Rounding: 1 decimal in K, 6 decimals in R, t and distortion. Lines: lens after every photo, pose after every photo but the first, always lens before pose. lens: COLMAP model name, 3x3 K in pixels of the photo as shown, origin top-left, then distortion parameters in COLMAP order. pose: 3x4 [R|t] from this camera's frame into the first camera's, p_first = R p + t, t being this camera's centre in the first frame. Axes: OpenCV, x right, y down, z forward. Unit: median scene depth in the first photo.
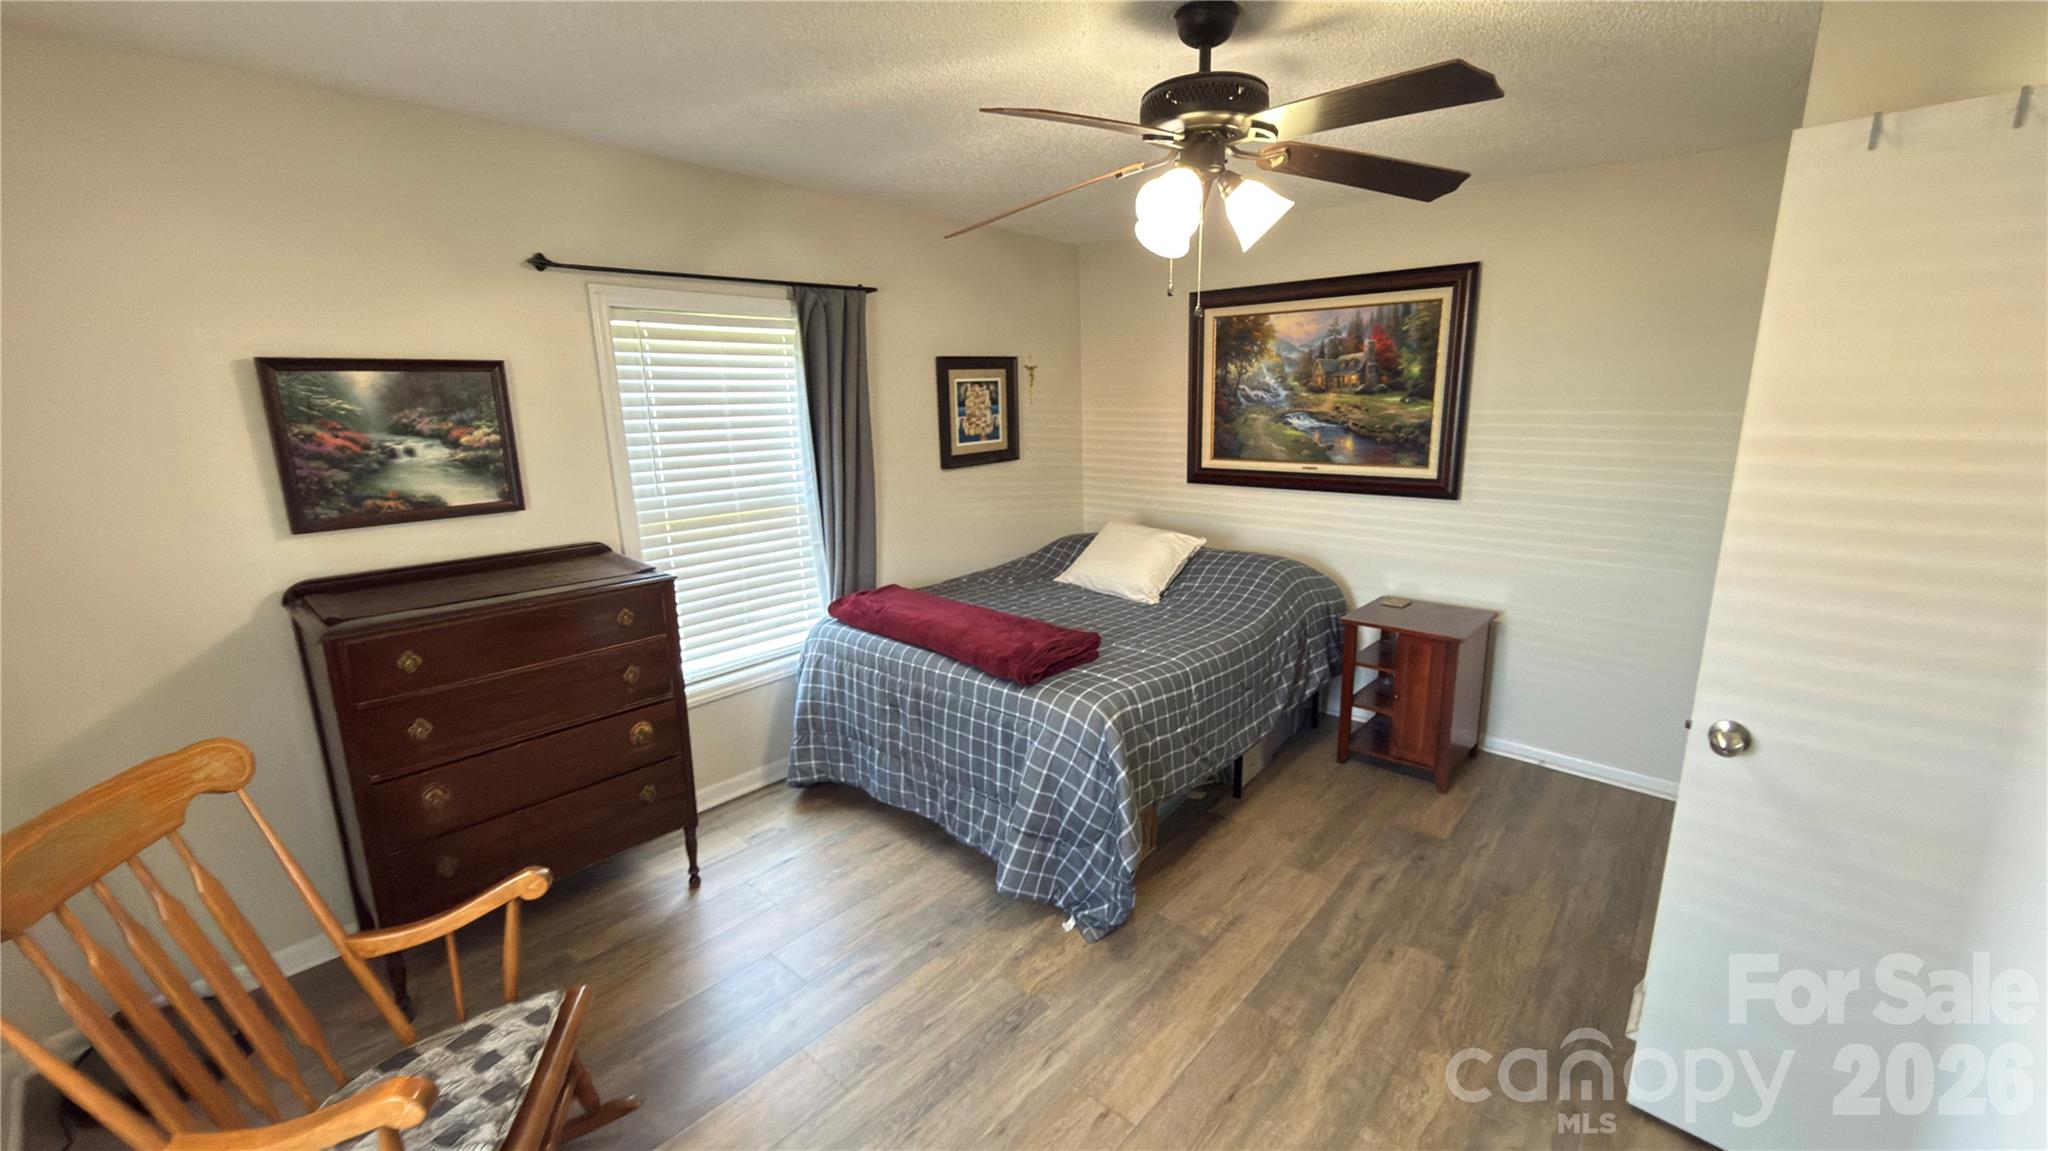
lens RADIAL K [[813.6, 0, 1027.0], [0, 813.6, 575.9], [0, 0, 1]] dist [-0.001396, 0.000038]
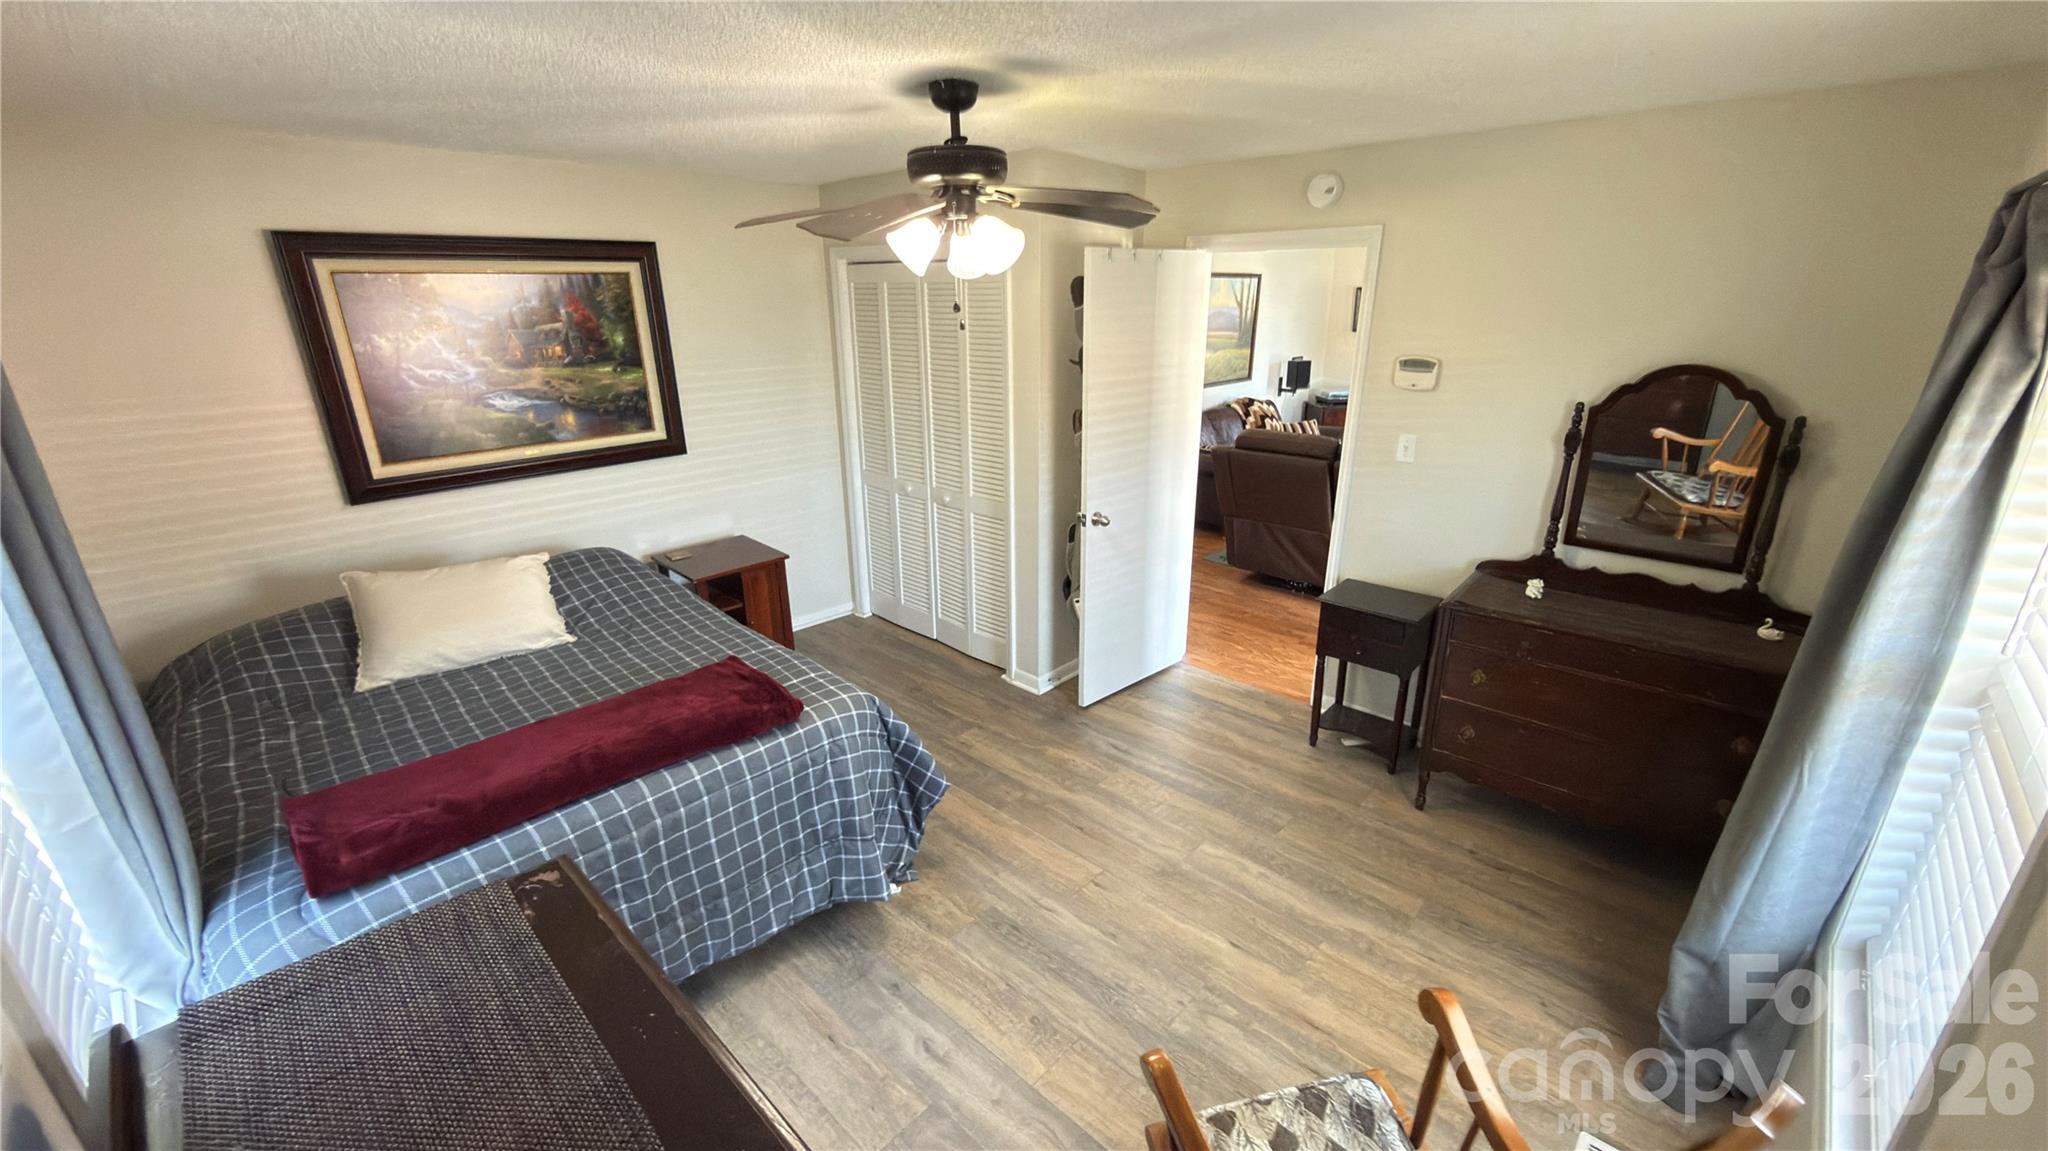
lens RADIAL K [[813.6, 0, 1025.4], [0, 813.6, 573.0], [0, 0, 1]] dist [-0.001396, 0.000038]
pose [[0.033588, -0.315697, 0.948265, -0.584931], [0.229152, 0.925958, 0.300153, -0.169427], [-0.972811, 0.207215, 0.103444, 0.446029]]
